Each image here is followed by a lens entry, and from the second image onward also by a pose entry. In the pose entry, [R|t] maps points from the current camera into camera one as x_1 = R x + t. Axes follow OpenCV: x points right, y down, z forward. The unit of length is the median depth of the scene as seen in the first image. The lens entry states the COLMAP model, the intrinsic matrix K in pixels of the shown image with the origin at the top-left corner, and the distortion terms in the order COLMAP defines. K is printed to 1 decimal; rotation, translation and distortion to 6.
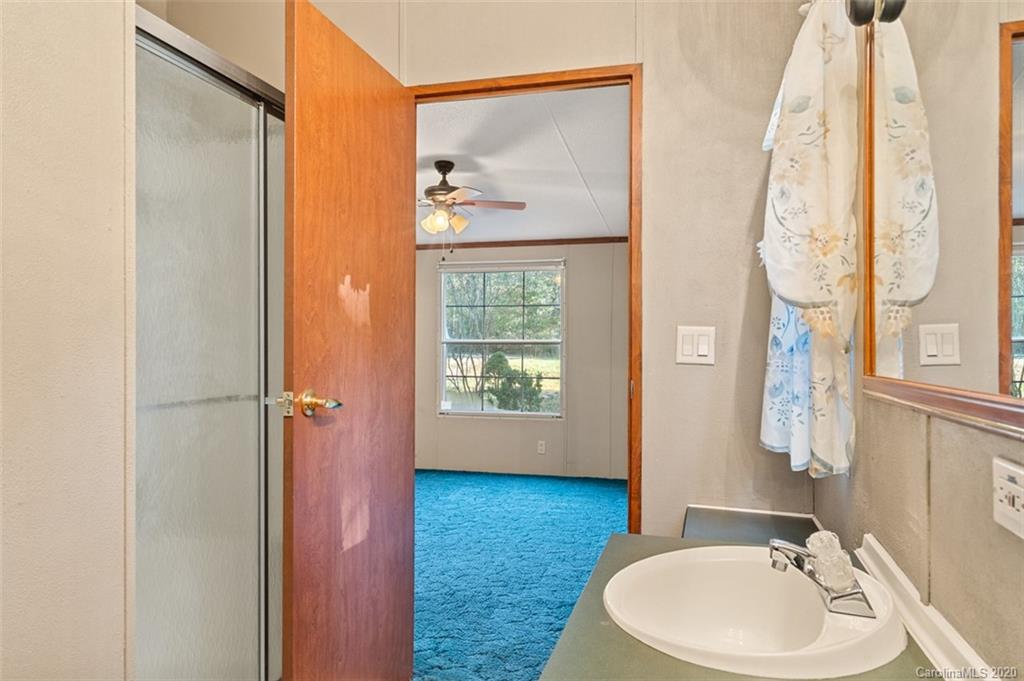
lens RADIAL K [[733.8, 0, 513.5], [0, 733.8, 339.7], [0, 0, 1]] dist [0.011328, -0.000872]
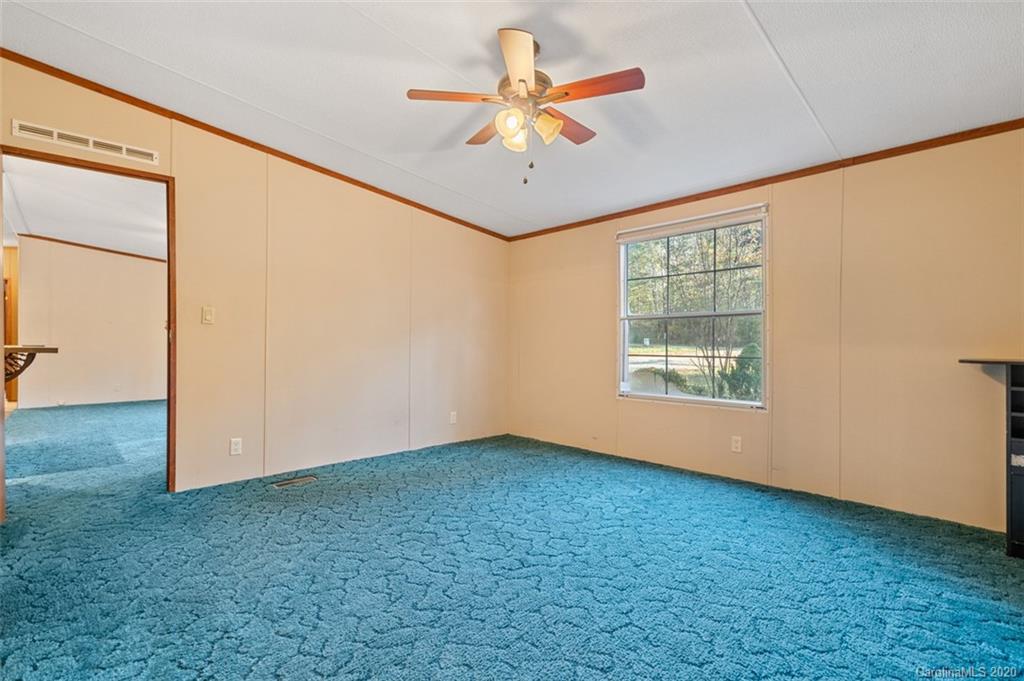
lens RADIAL K [[478.5, 0, 505.2], [0, 478.5, 339.1], [0, 0, 1]] dist [-0.002210, 0.001130]
pose [[0.858252, -0.008254, -0.513162, 0.096506], [0.006321, 0.999965, -0.005513, 0.036172], [0.513189, 0.001488, 0.858274, 0.454402]]
